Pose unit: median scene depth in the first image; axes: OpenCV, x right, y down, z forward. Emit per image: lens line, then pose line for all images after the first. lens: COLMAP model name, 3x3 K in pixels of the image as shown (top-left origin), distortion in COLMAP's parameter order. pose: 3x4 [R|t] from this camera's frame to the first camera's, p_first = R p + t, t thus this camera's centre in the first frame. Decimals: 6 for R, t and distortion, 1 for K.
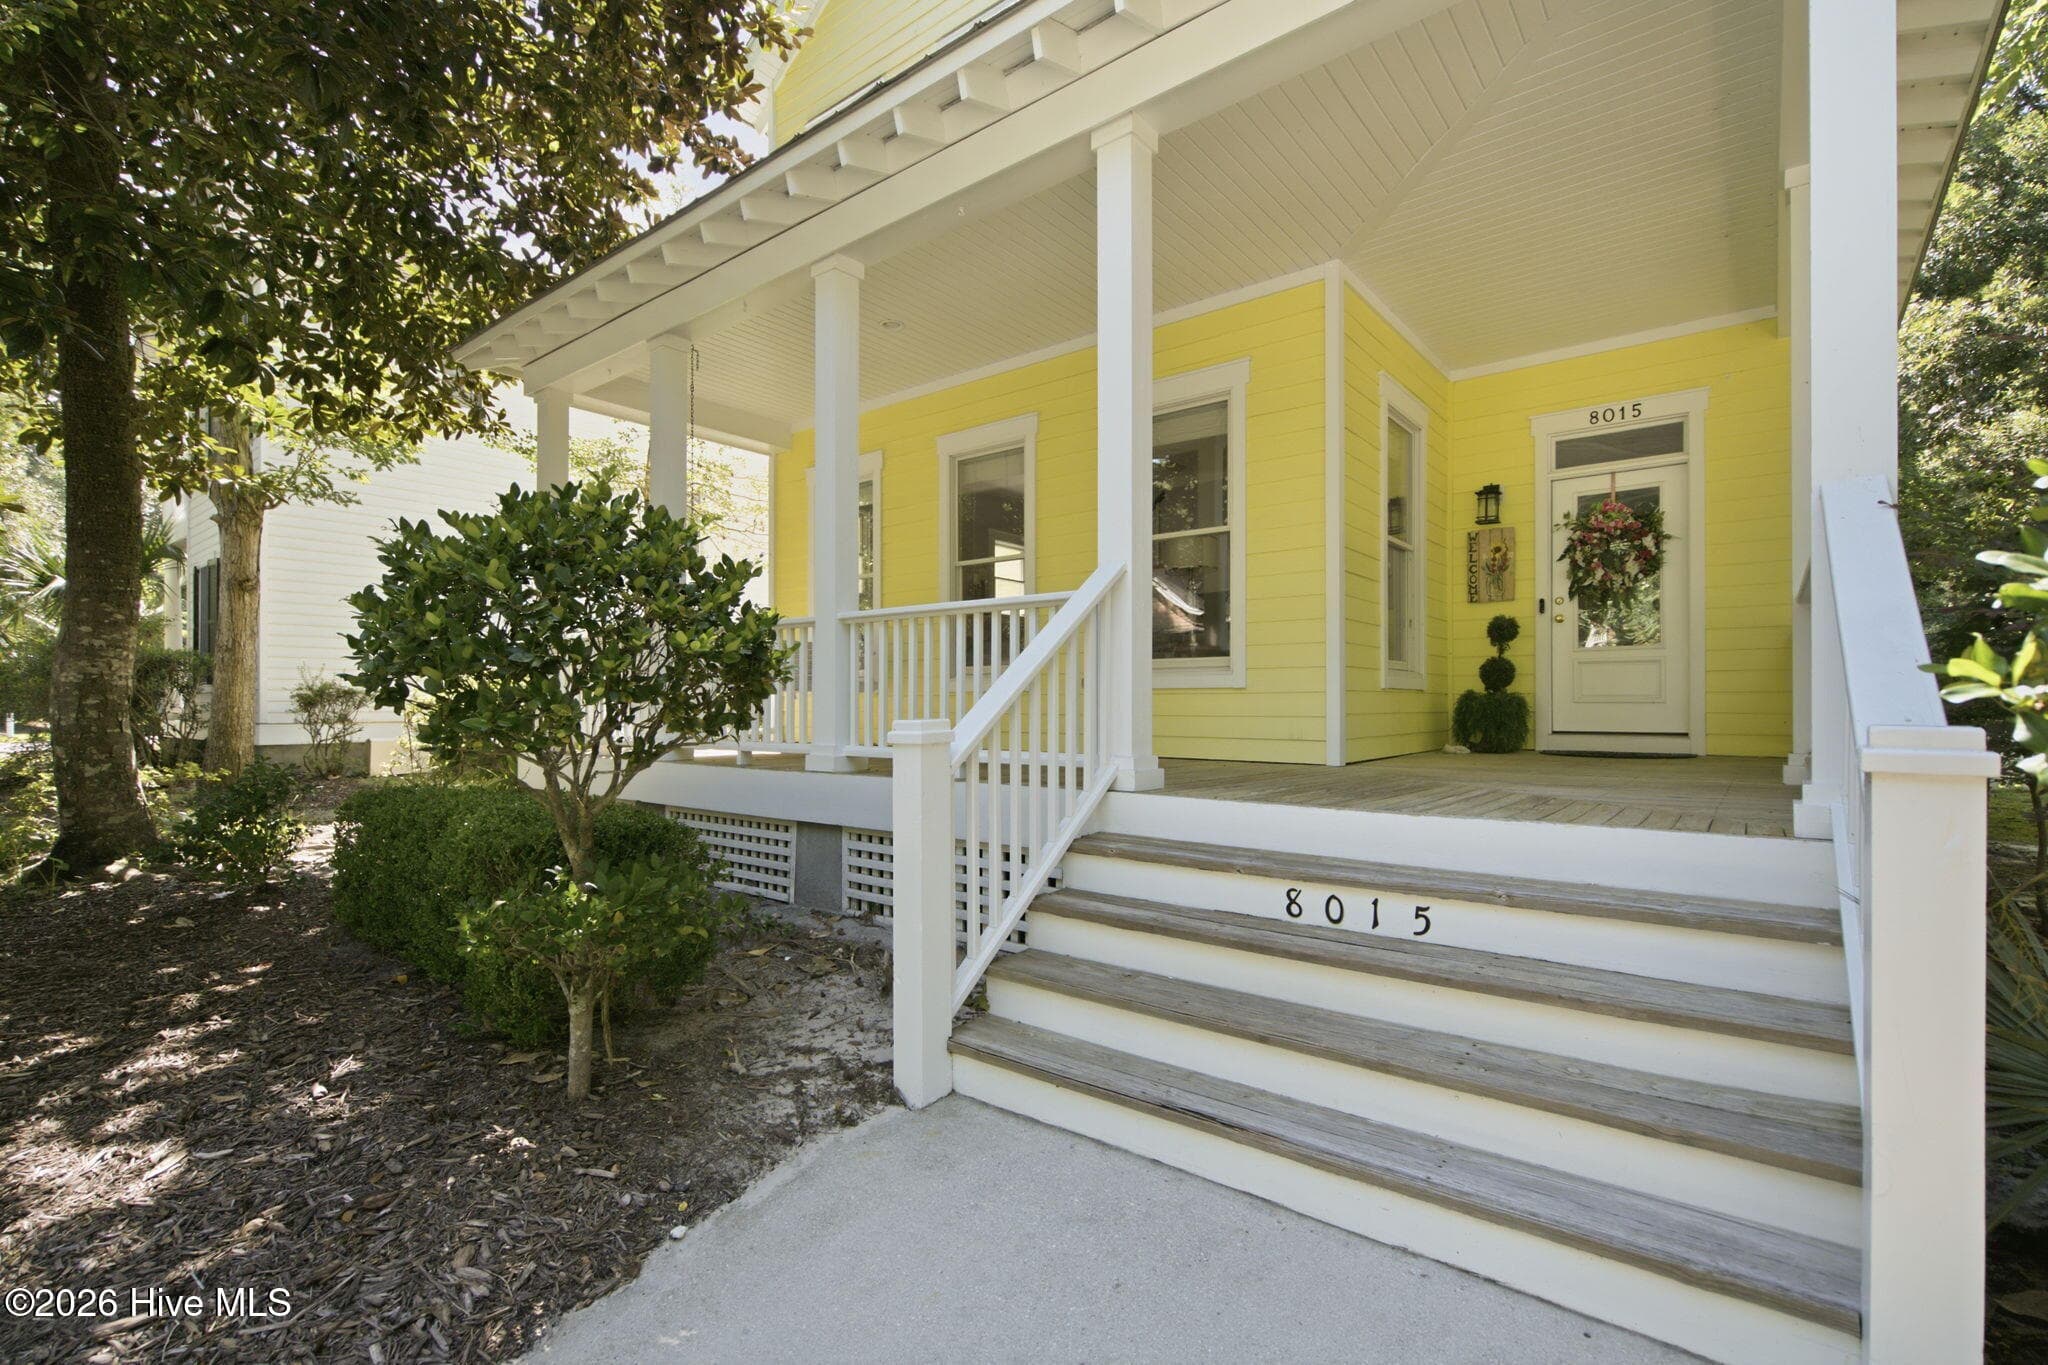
lens RADIAL K [[931.9, 0, 1028.2], [0, 931.9, 695.5], [0, 0, 1]] dist [0.011276, -0.005305]
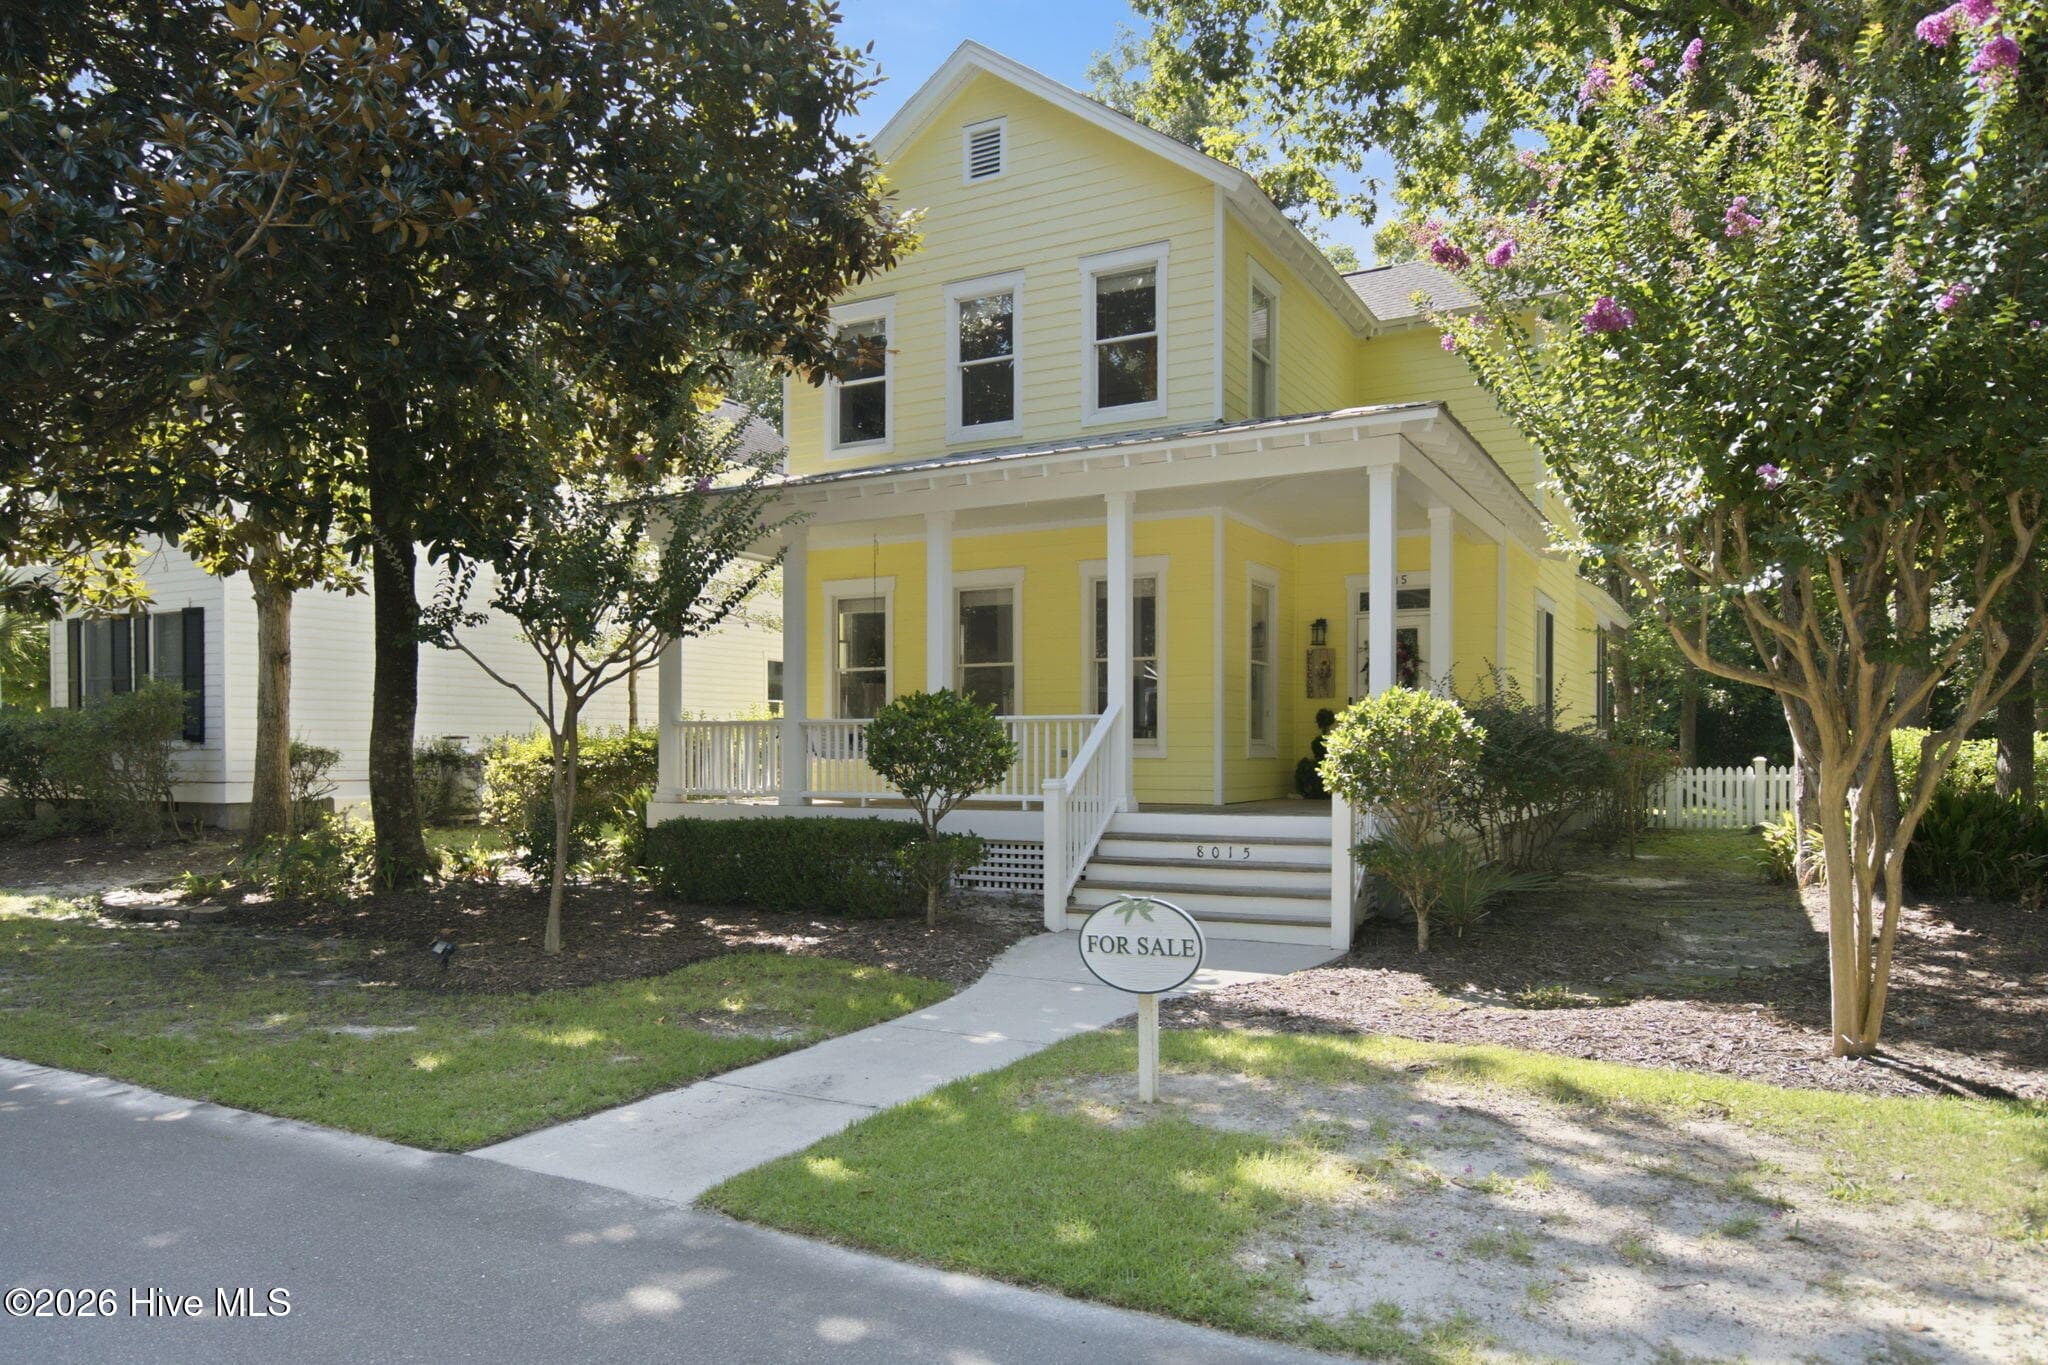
lens RADIAL K [[1352.7, 0, 1030.6], [0, 1352.7, 763.7], [0, 0, 1]] dist [-0.013329, -0.001568]
pose [[0.985132, -0.000168, 0.171799, -0.358497], [-0.002827, 0.999848, 0.017192, -0.034028], [-0.171776, -0.017423, 0.984982, -1.135787]]
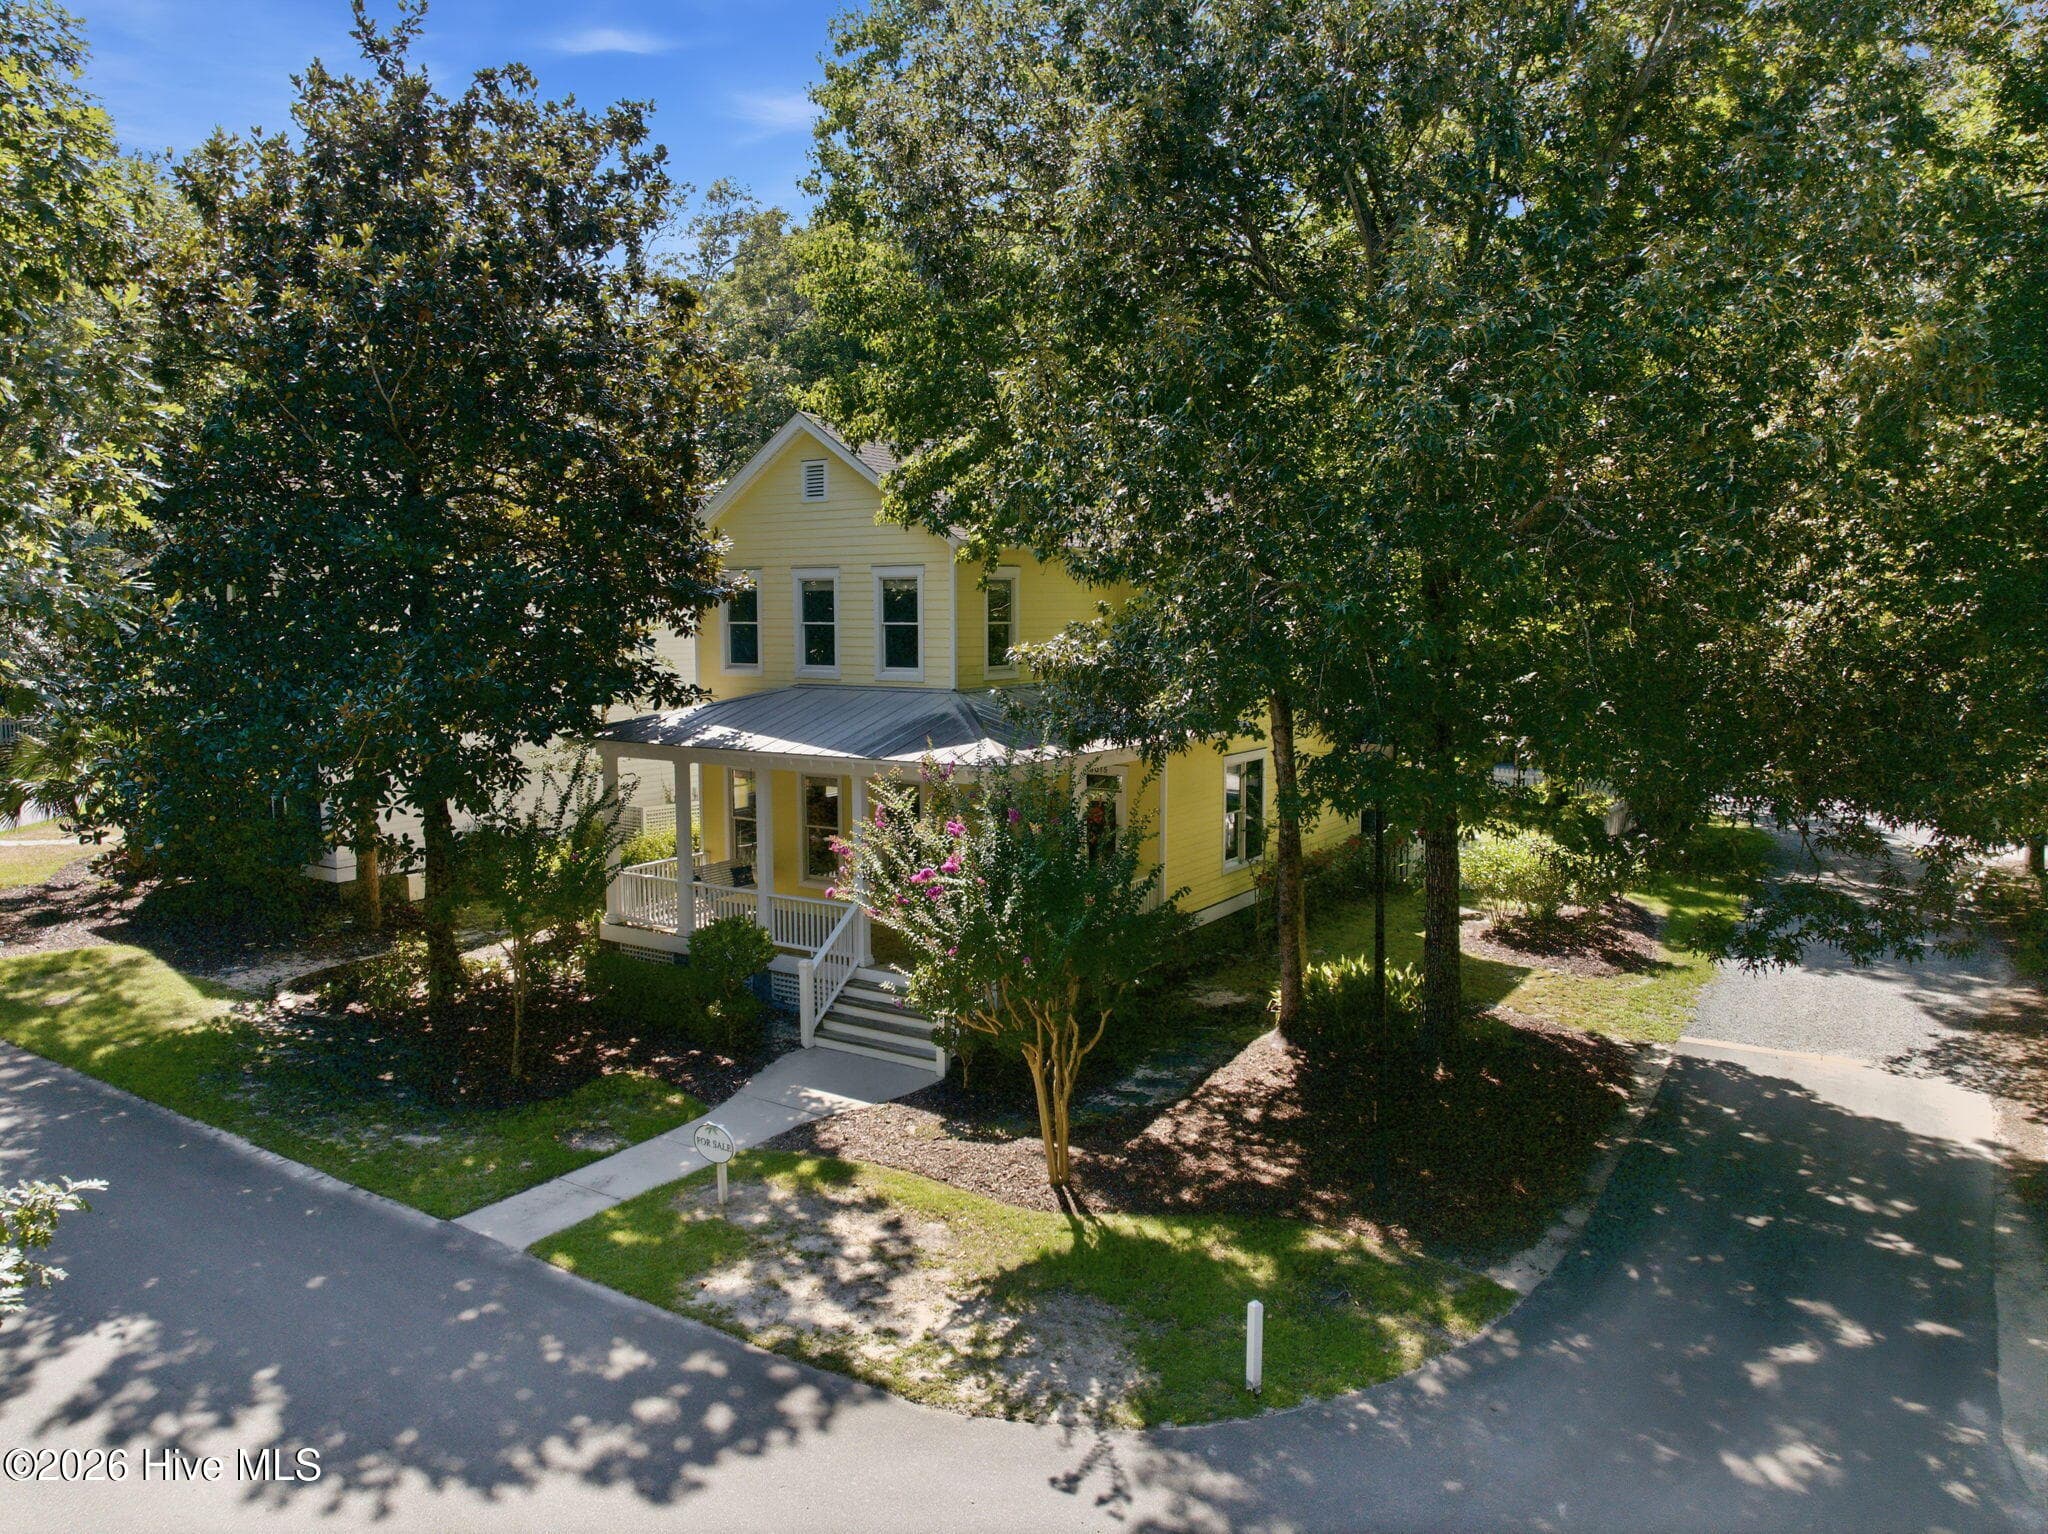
lens RADIAL K [[1427.2, 0, 1024.0], [0, 1427.2, 767.0], [0, 0, 1]] dist [-0.004110, -0.089038]
pose [[0.995419, -0.011308, 0.094938, 0.120509], [0.000115, 0.993122, 0.117087, -0.724613], [-0.095609, -0.116540, 0.988573, -2.439654]]
